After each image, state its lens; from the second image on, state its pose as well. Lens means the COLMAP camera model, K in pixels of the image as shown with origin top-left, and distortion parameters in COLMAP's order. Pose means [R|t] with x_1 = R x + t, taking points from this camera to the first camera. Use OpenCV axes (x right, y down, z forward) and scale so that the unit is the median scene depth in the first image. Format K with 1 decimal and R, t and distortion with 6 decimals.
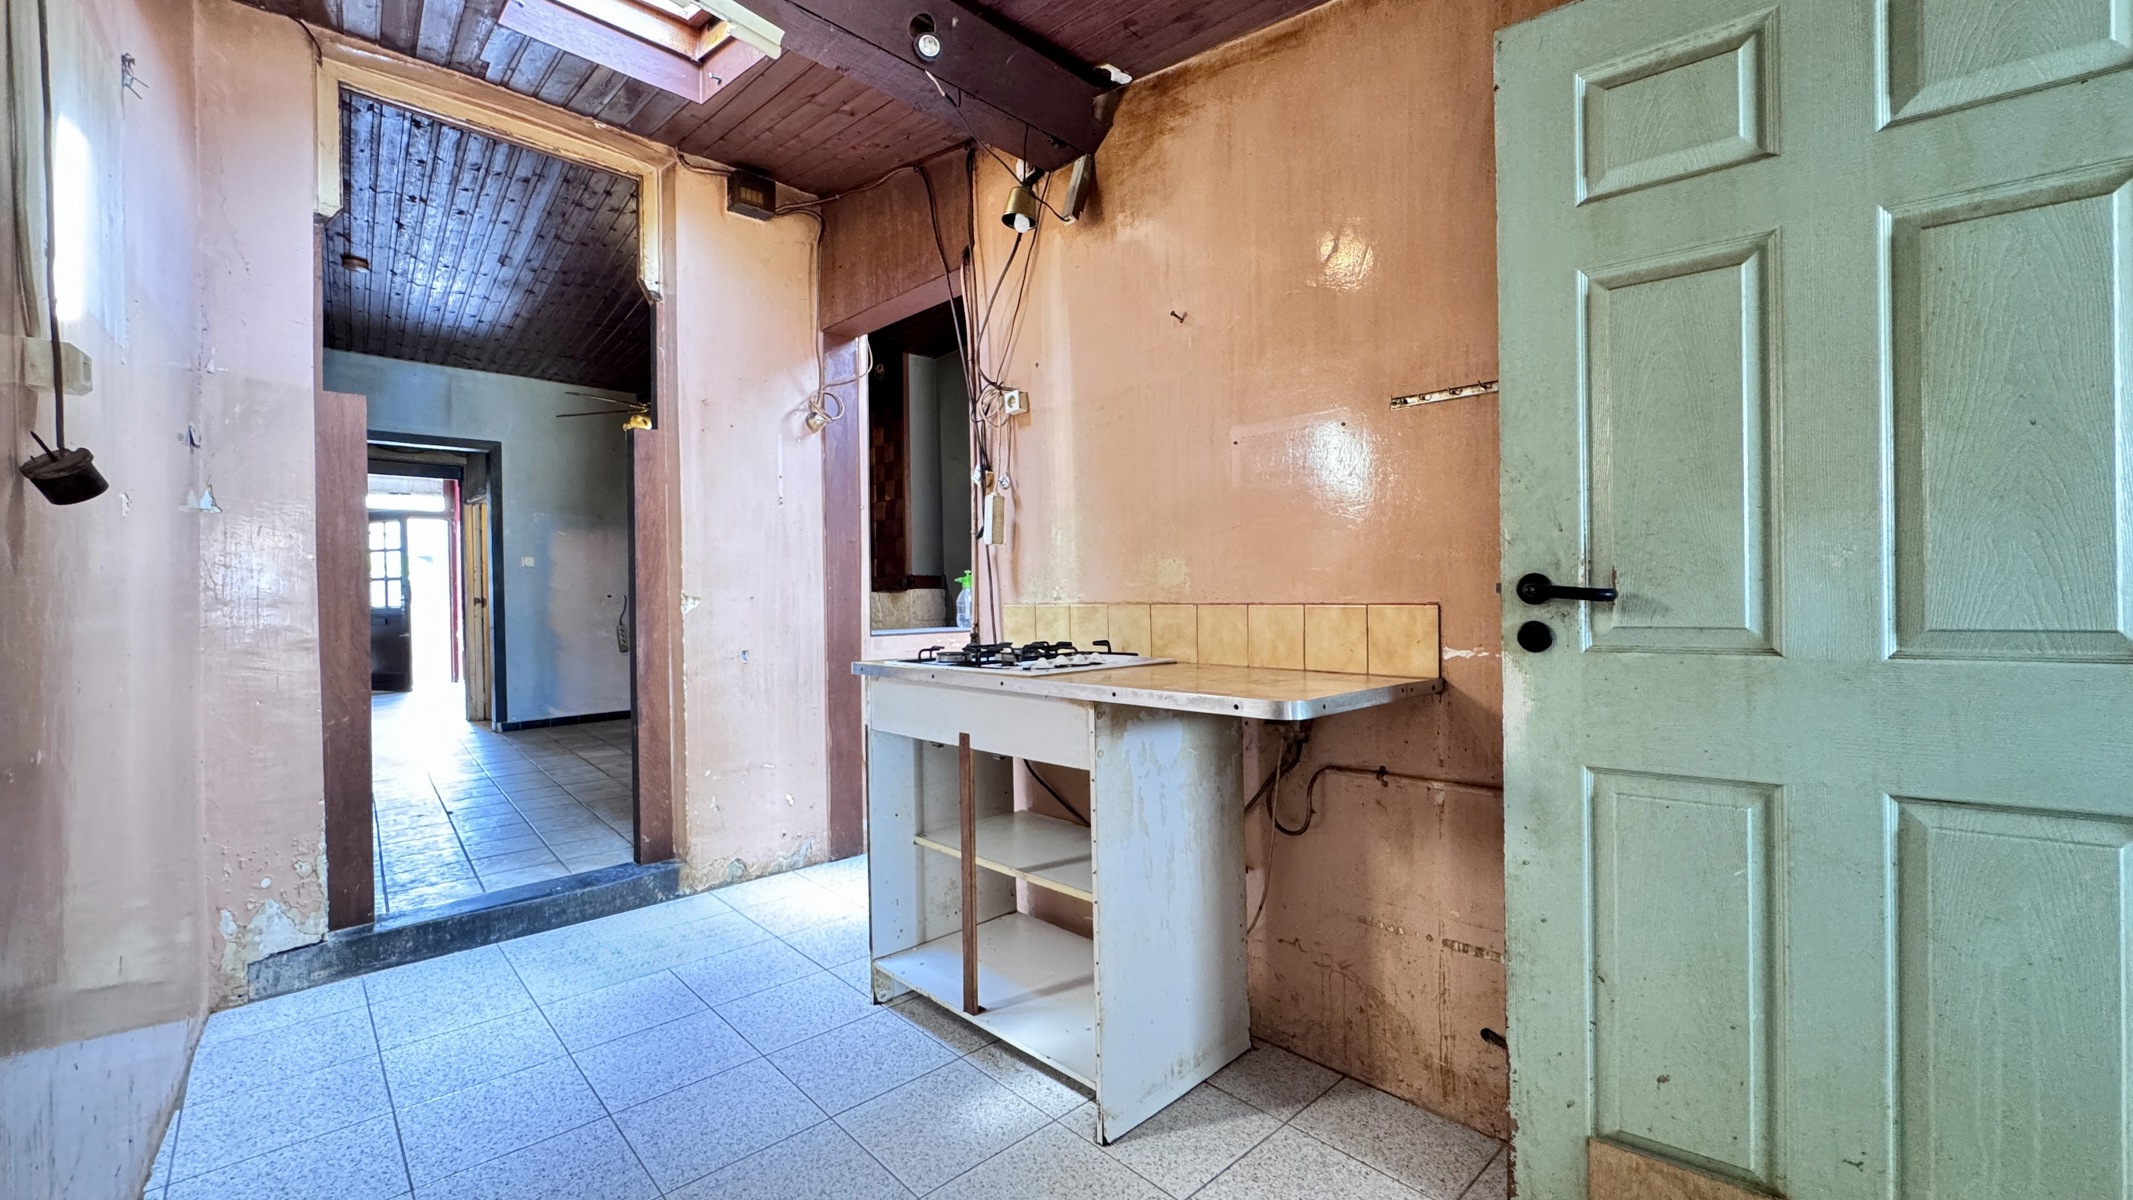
lens RADIAL K [[845.7, 0, 1068.0], [0, 845.7, 604.2], [0, 0, 1]] dist [-0.003935, -0.000086]
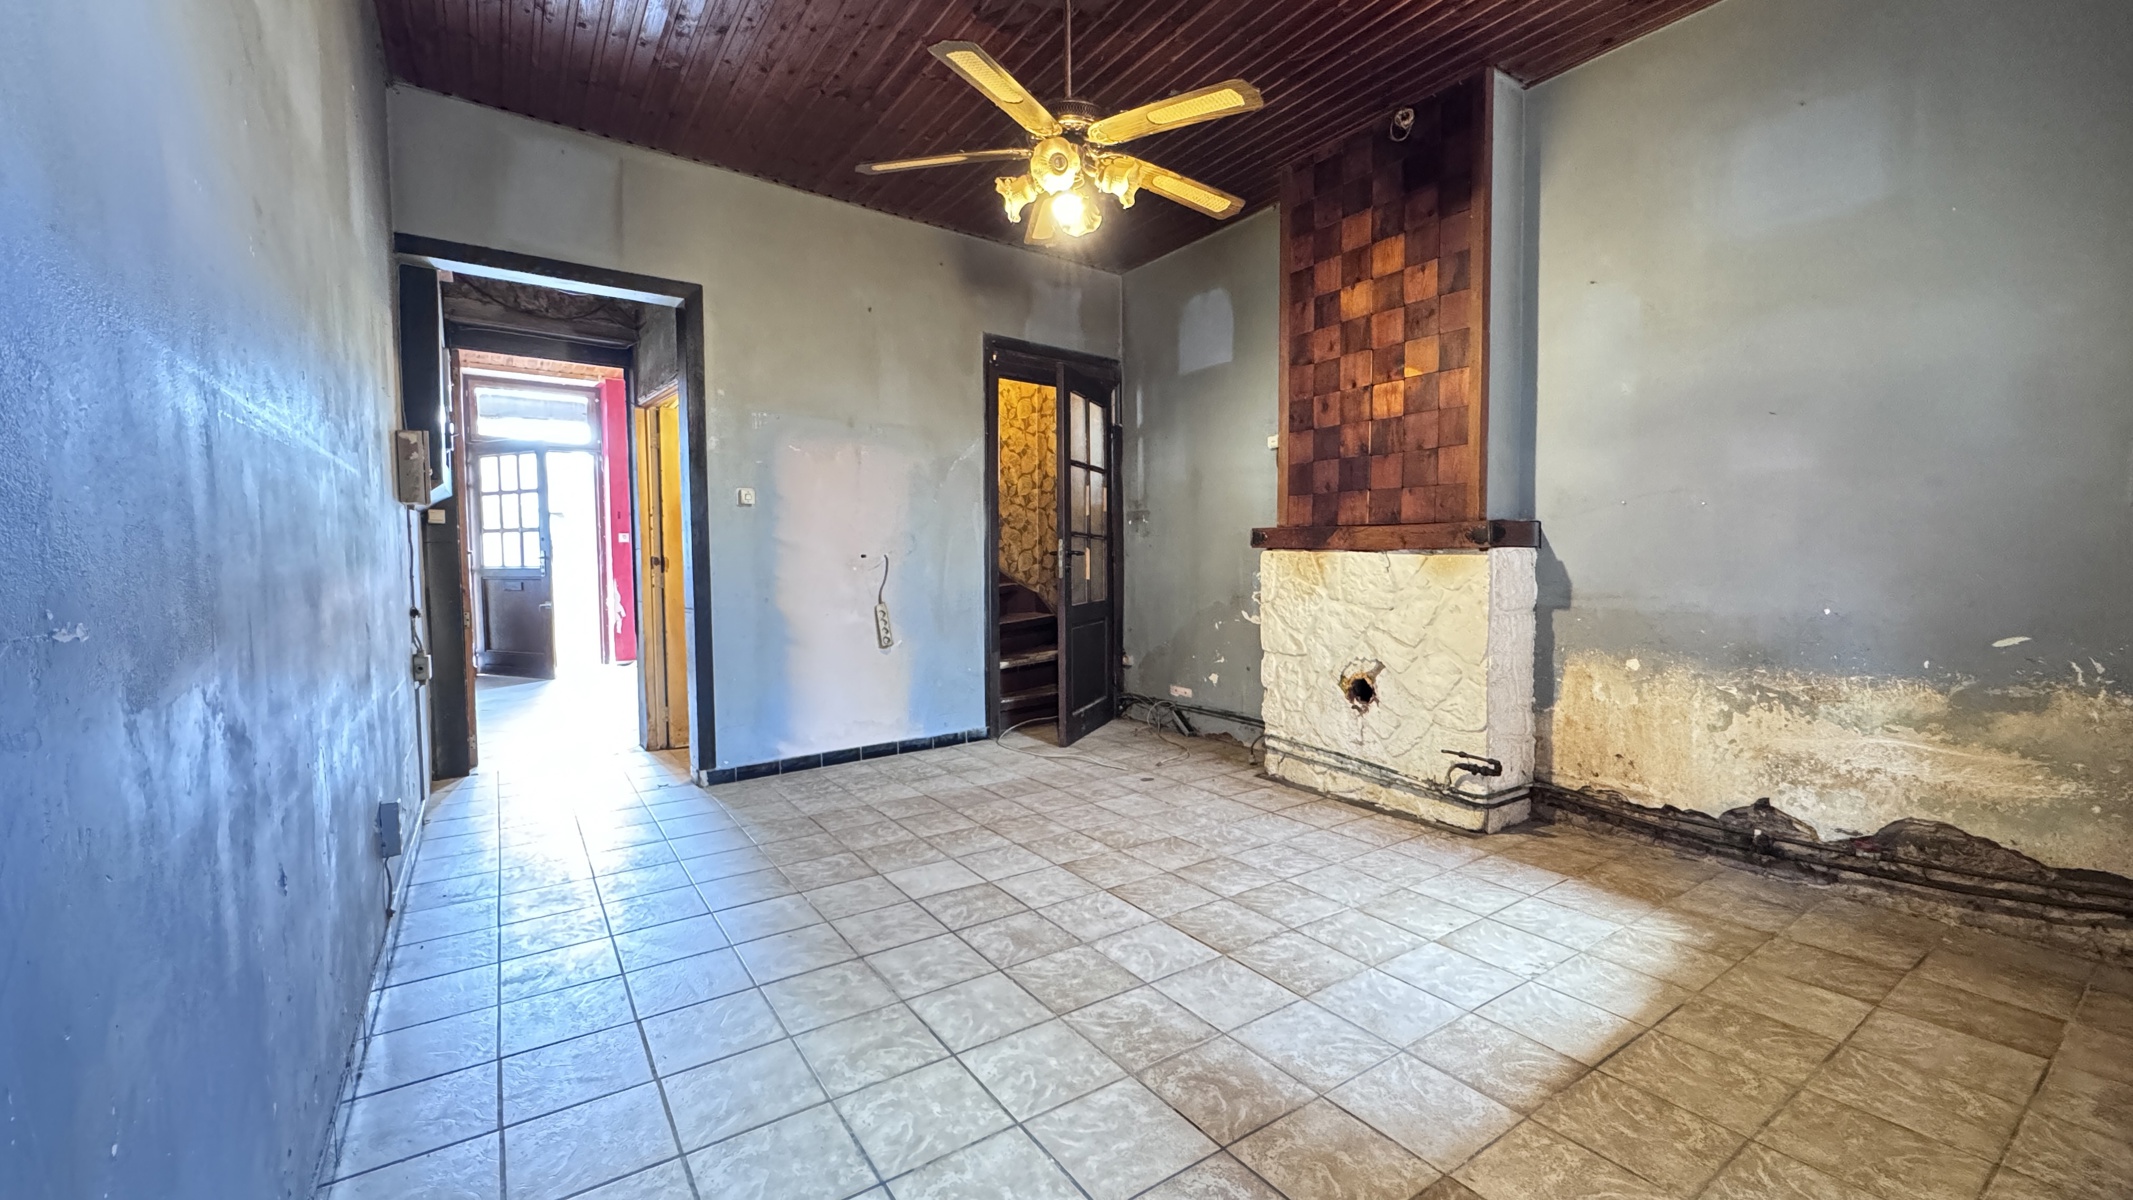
lens RADIAL K [[845.7, 0, 1063.6], [0, 845.7, 601.6], [0, 0, 1]] dist [-0.003935, -0.000086]
pose [[0.993907, 0.015039, -0.109188, -0.350811], [-0.010551, 0.999080, 0.041568, -0.003194], [0.109713, -0.040163, 0.993152, 0.434062]]
